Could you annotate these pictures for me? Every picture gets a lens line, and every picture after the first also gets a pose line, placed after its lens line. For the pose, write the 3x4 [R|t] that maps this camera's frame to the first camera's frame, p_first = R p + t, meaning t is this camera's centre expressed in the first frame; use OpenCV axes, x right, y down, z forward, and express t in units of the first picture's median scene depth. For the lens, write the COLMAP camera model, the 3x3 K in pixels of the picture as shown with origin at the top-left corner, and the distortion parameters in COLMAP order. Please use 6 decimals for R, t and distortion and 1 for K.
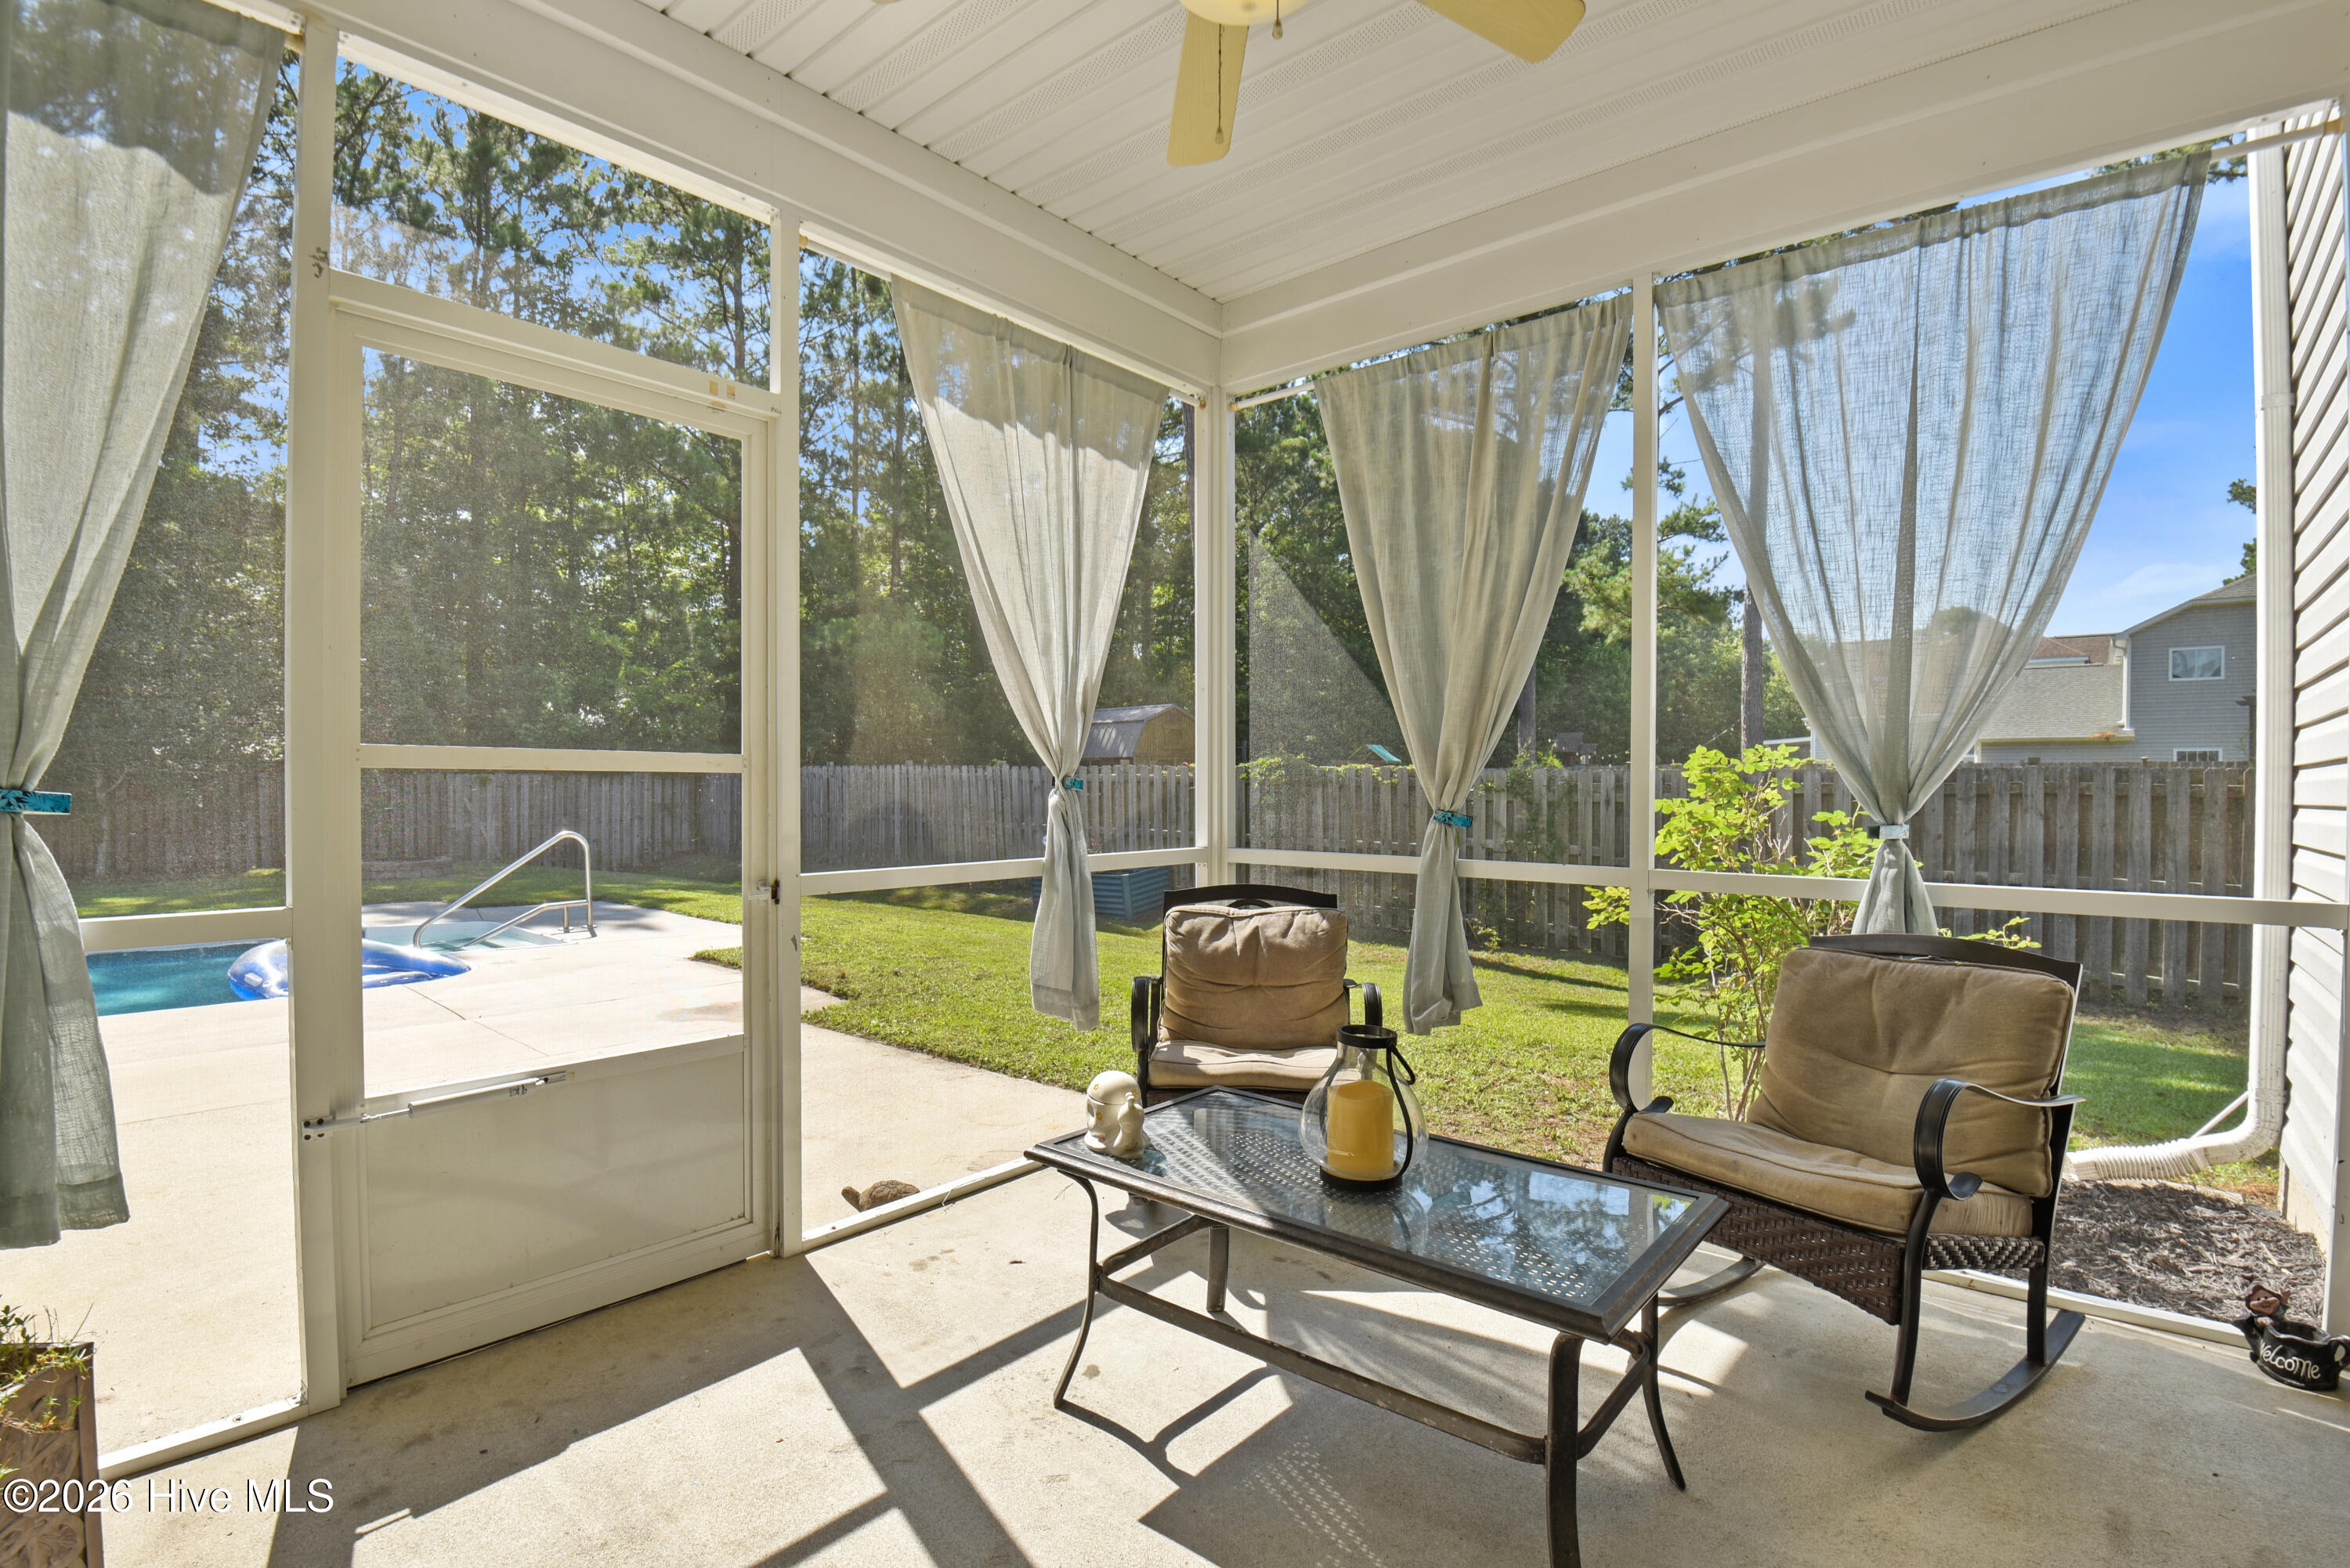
lens RADIAL K [[1107.5, 0, 1180.8], [0, 1107.5, 795.3], [0, 0, 1]] dist [-0.039919, -0.002012]
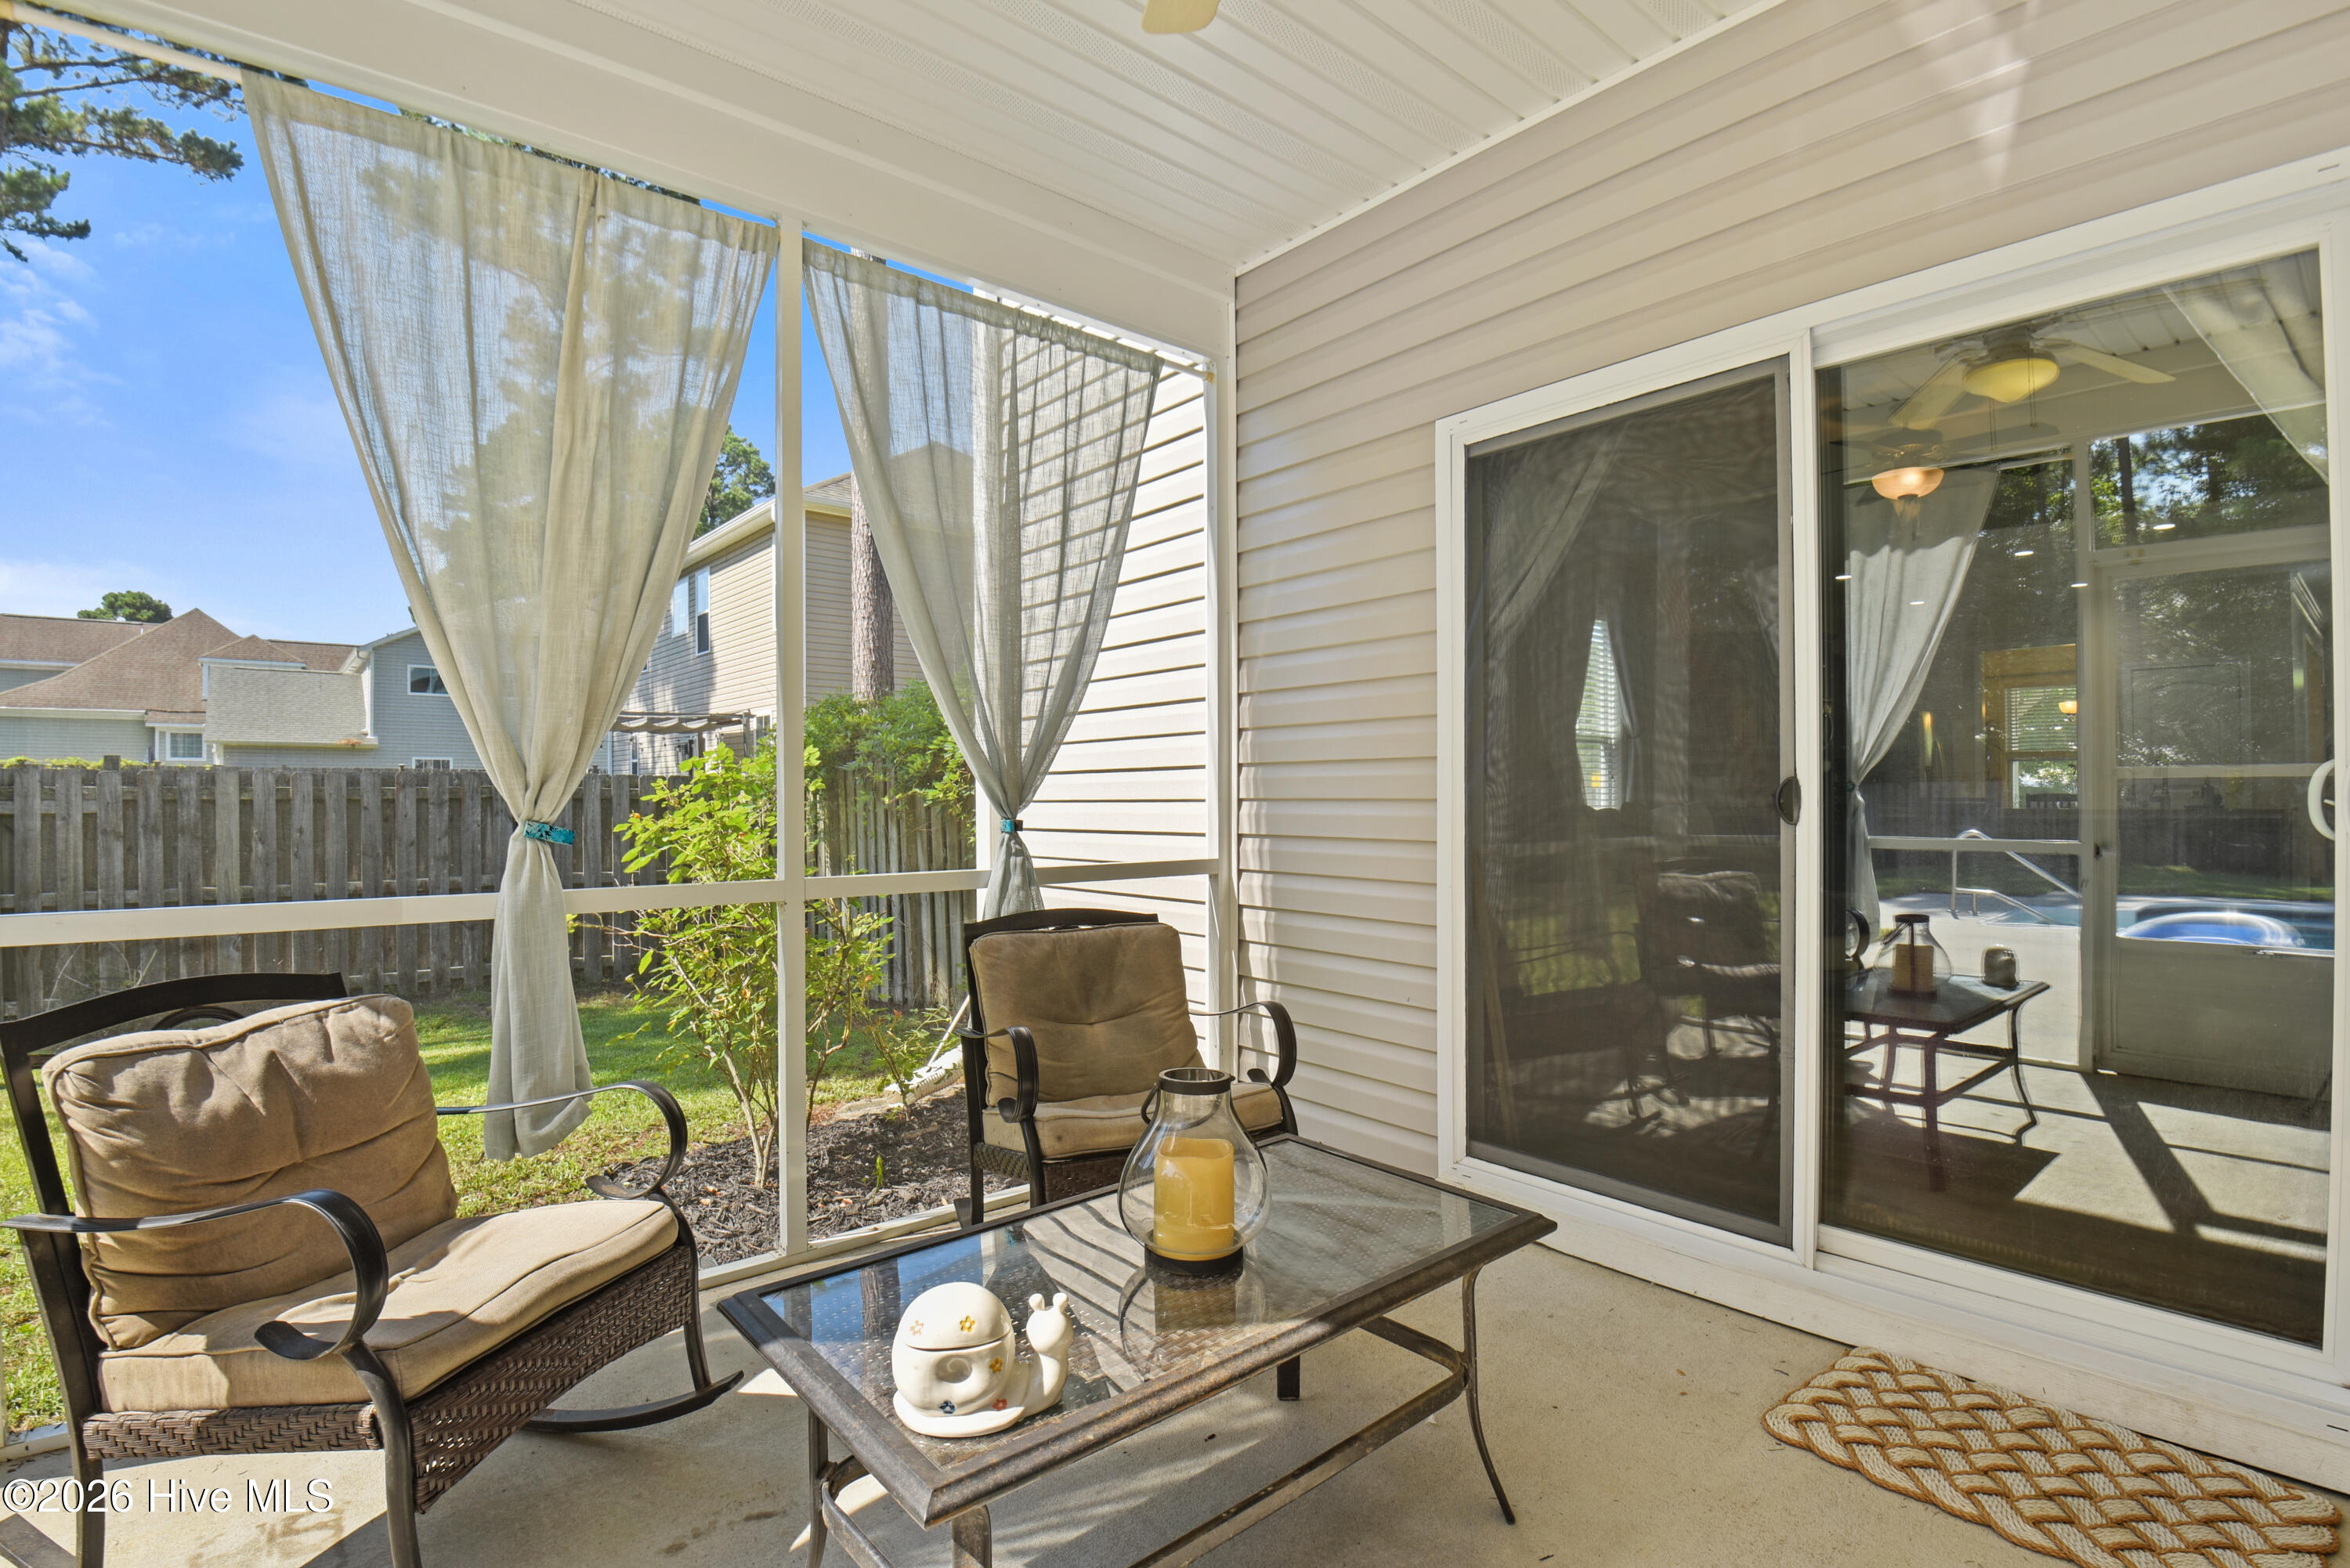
lens RADIAL K [[1107.5, 0, 1180.6], [0, 1107.5, 786.0], [0, 0, 1]] dist [-0.039919, -0.002012]
pose [[0.154959, 0.002966, 0.987916, -0.364084], [0.010853, 0.999930, -0.004704, -0.000984], [-0.987861, 0.011451, 0.154916, 0.487956]]
